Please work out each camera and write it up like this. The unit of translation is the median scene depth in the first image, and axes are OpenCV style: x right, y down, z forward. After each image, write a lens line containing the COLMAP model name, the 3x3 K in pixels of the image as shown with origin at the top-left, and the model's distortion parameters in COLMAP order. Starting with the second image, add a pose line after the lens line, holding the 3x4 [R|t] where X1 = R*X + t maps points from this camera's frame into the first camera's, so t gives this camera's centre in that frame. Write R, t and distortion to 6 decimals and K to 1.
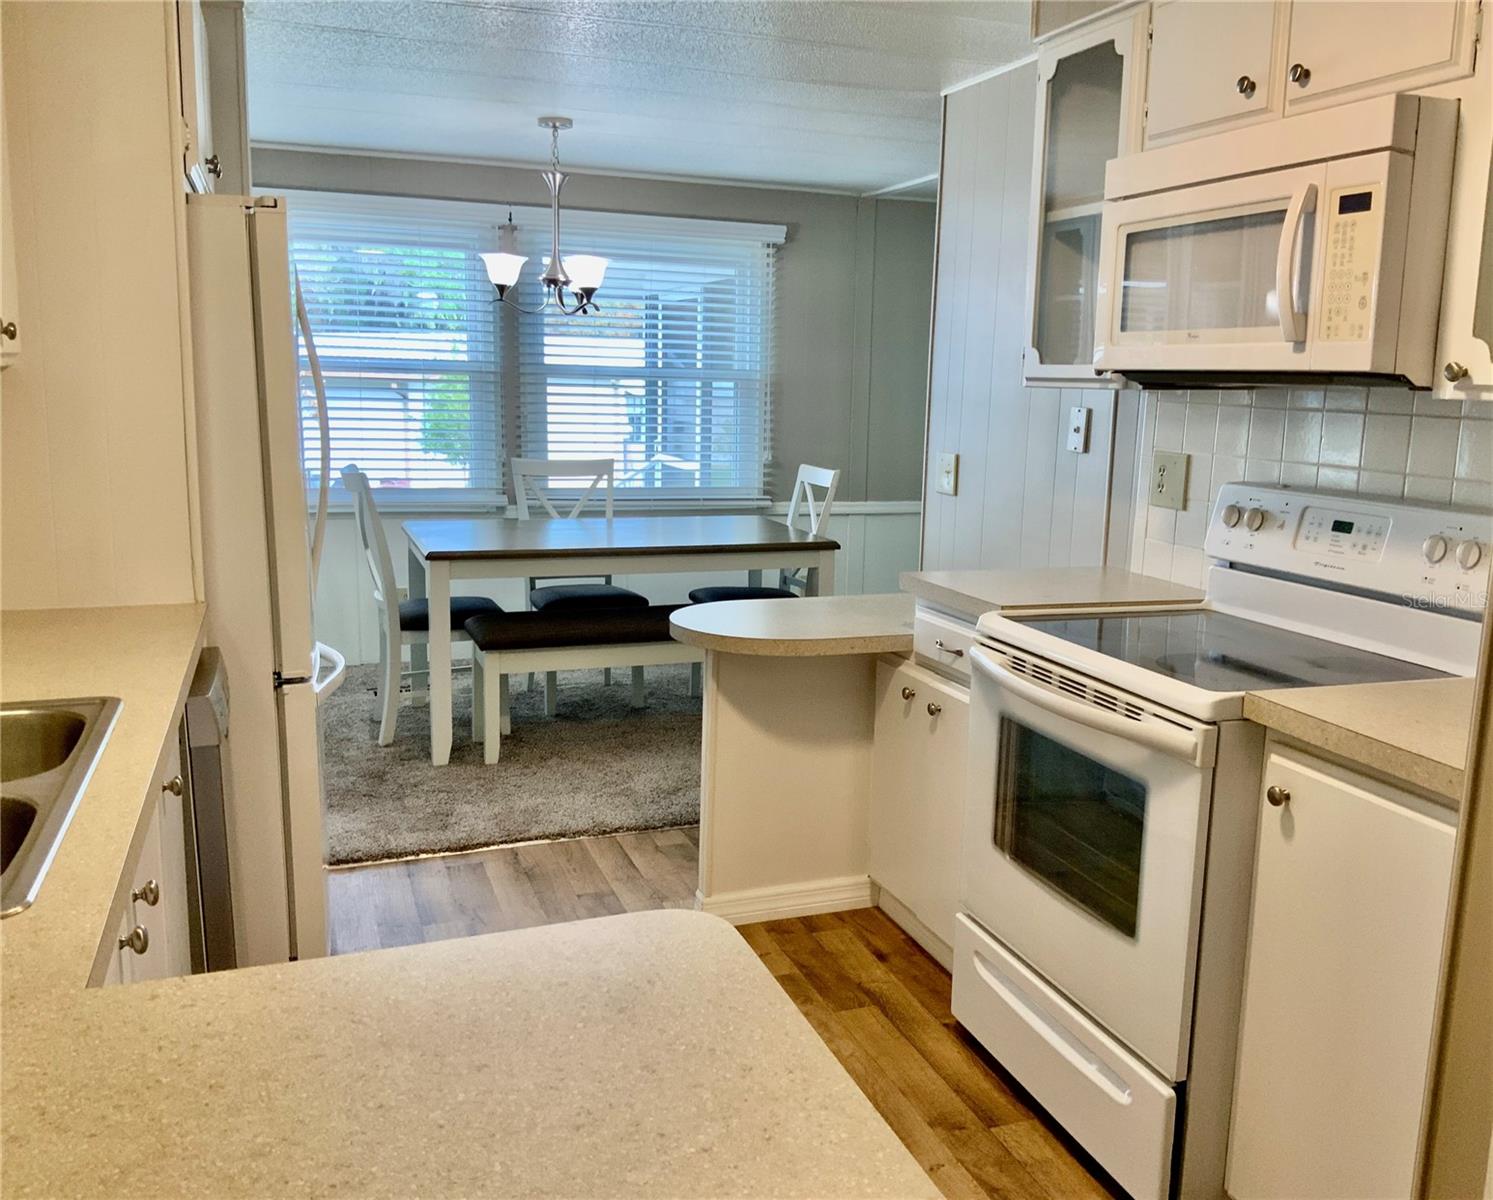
lens RADIAL K [[1348.7, 0, 748.8], [0, 1348.7, 608.4], [0, 0, 1]] dist [-0.009813, -0.017533]
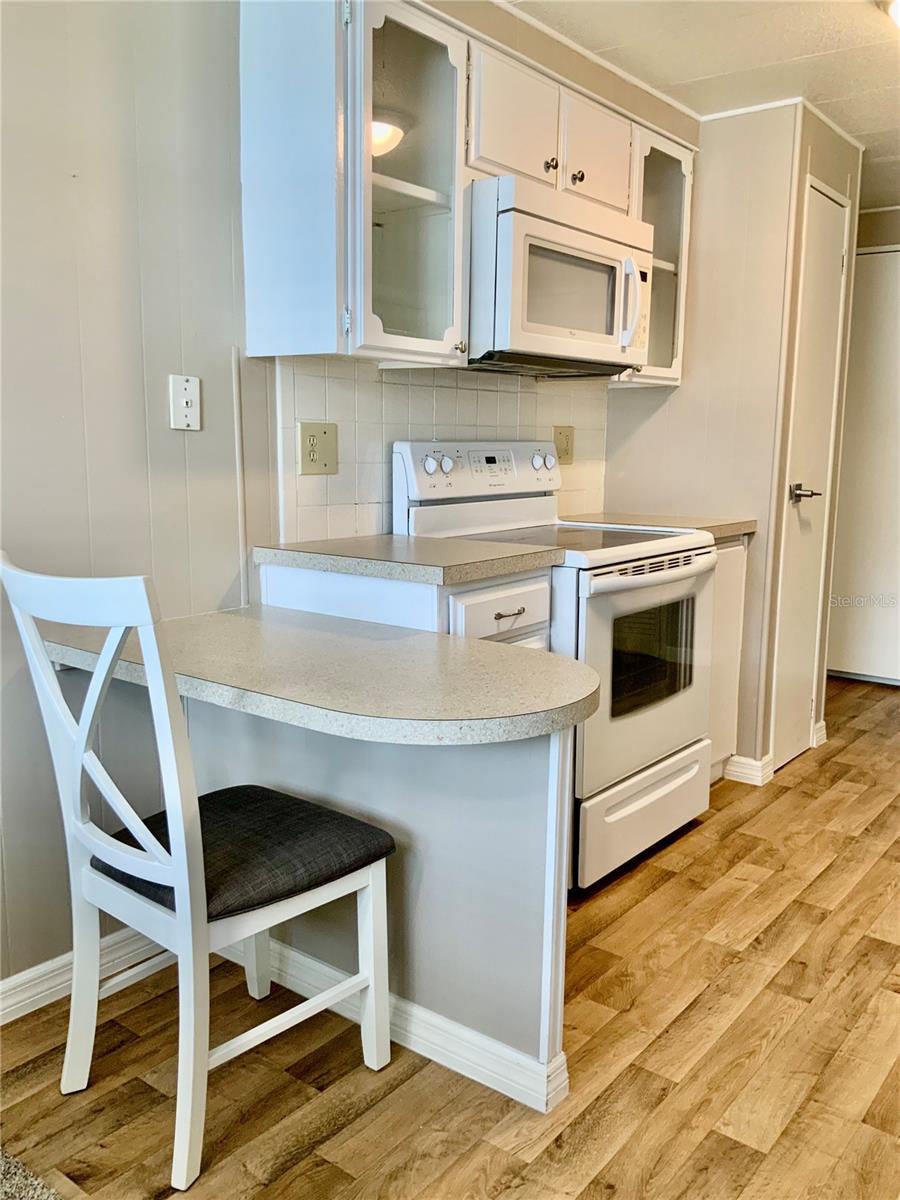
lens RADIAL K [[1014.1, 0, 406.8], [0, 1014.1, 621.5], [0, 0, 1]] dist [0.033786, -0.062253]
pose [[-0.534029, -0.170624, 0.828070, -0.539350], [0.129478, 0.951366, 0.279531, -0.227765], [-0.835493, 0.256495, -0.485965, 1.710605]]
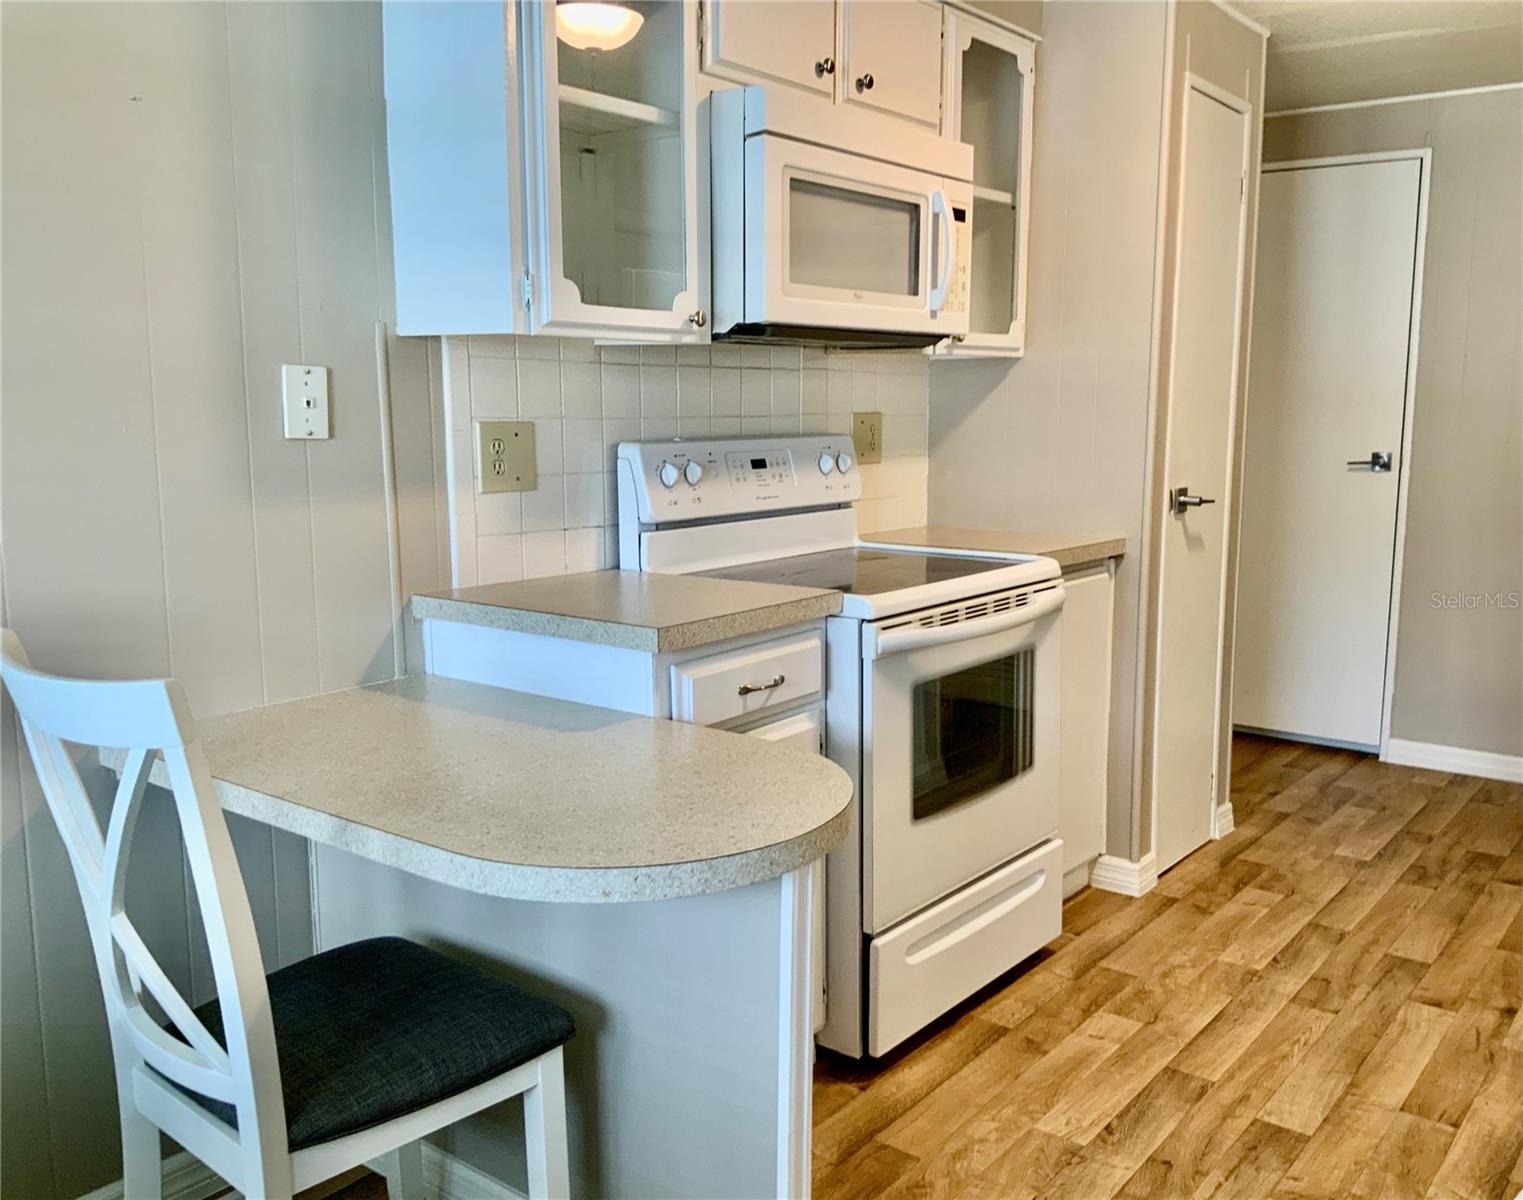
lens RADIAL K [[1352.2, 0, 759.3], [0, 1352.2, 624.0], [0, 0, 1]] dist [0.033979, -0.040478]
pose [[-0.552820, -0.153966, 0.818953, -0.550863], [0.134776, 0.953323, 0.270206, -0.246001], [-0.822329, 0.259751, -0.506265, 1.626434]]
